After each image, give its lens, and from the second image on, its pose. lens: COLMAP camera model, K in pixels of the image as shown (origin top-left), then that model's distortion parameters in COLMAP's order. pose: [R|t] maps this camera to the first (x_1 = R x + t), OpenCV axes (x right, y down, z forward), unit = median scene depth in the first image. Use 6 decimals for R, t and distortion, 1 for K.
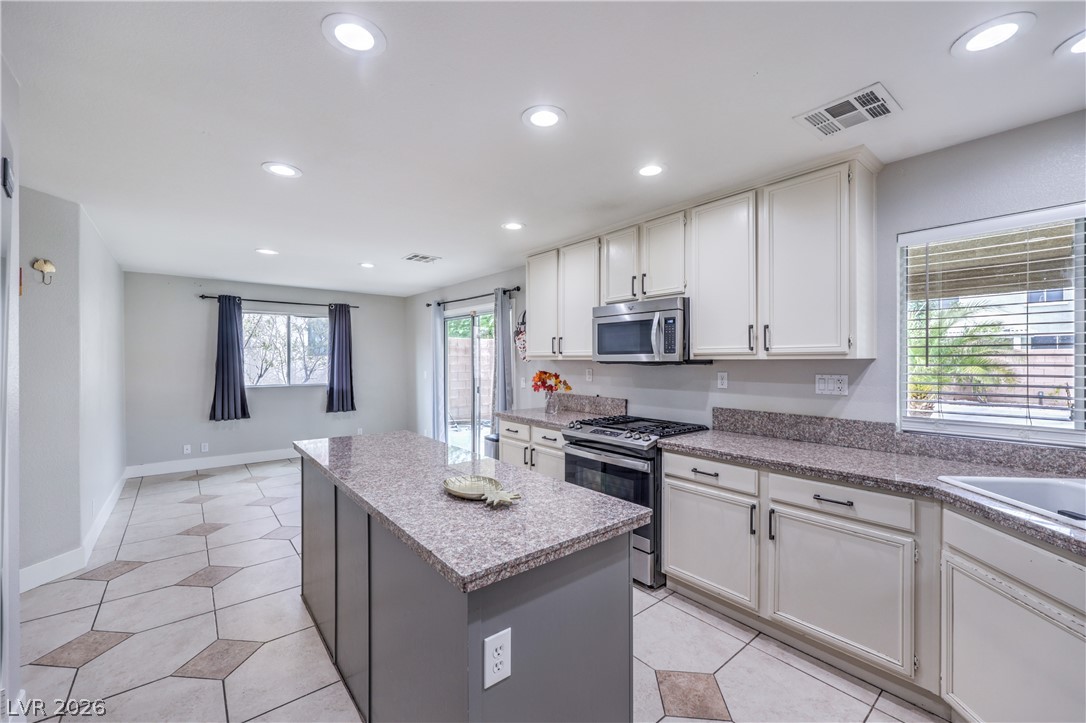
lens RADIAL K [[436.5, 0, 542.4], [0, 436.5, 358.1], [0, 0, 1]] dist [-0.000917, -0.000029]
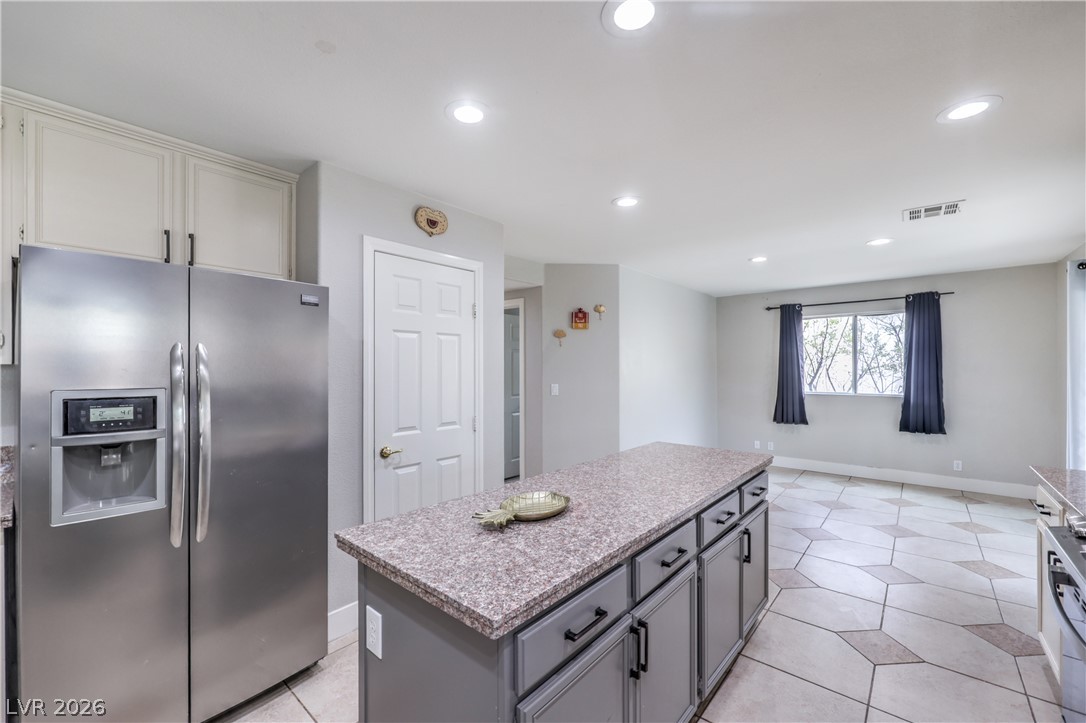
lens RADIAL K [[440.5, 0, 543.0], [0, 440.5, 361.5], [0, 0, 1]] dist [-0.000951, -0.000113]
pose [[0.171463, -0.011919, -0.985118, 0.222040], [0.006580, 0.999918, -0.010953, 0.001240], [0.985169, -0.004604, 0.171528, 0.251363]]
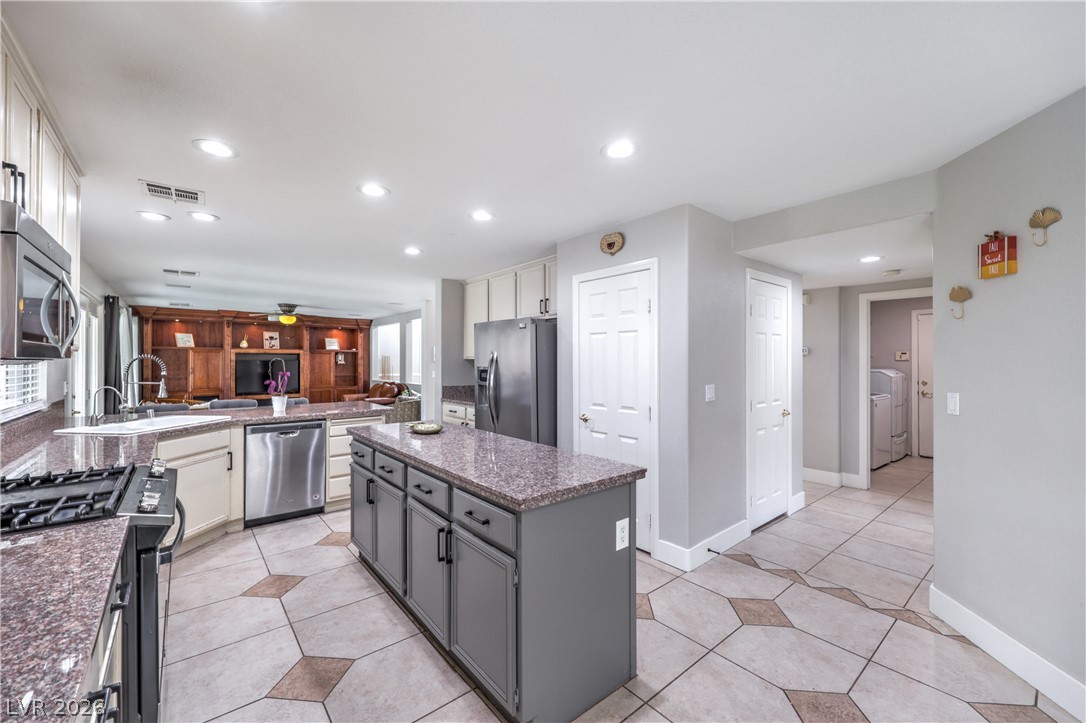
lens RADIAL K [[441.8, 0, 545.1], [0, 441.8, 359.9], [0, 0, 1]] dist [-0.001863, -0.000264]
pose [[-0.999964, -0.001040, -0.008413, -0.185540], [-0.000968, 0.999963, -0.008551, 0.007062], [0.008422, -0.008542, -0.999928, 0.833851]]
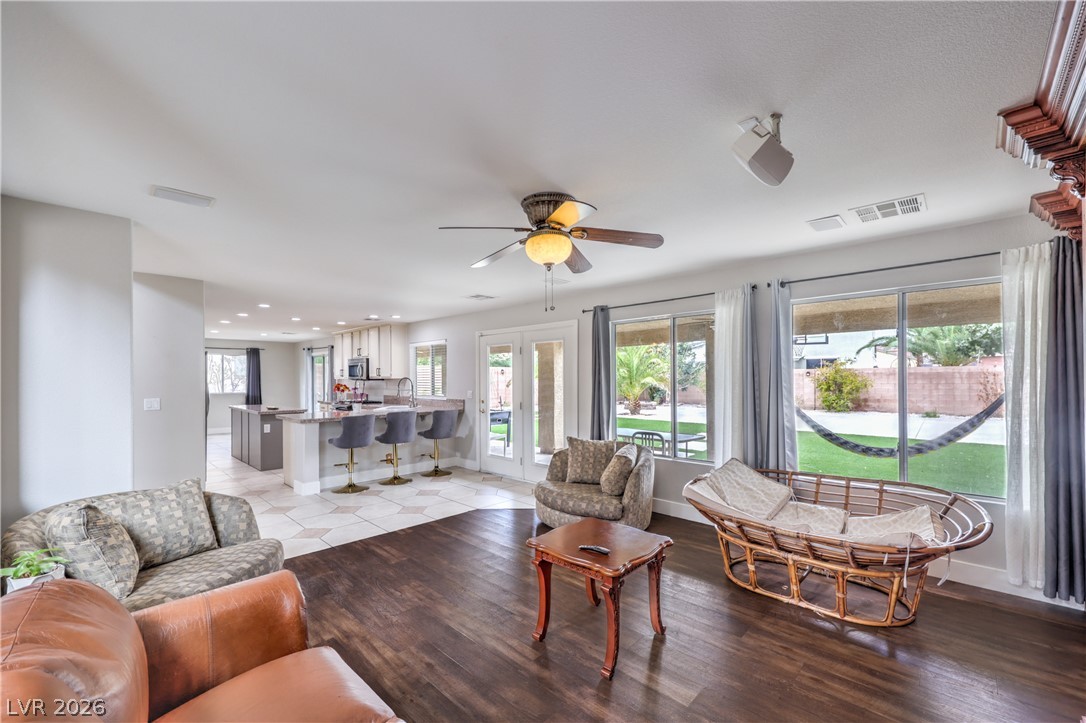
lens RADIAL K [[444.2, 0, 539.8], [0, 444.2, 363.8], [0, 0, 1]] dist [-0.002705, -0.000163]
pose [[0.993867, -0.001565, 0.110570, 0.604848], [0.004376, 0.999673, -0.025184, -0.008854], [-0.110494, 0.025513, 0.993549, -1.128858]]
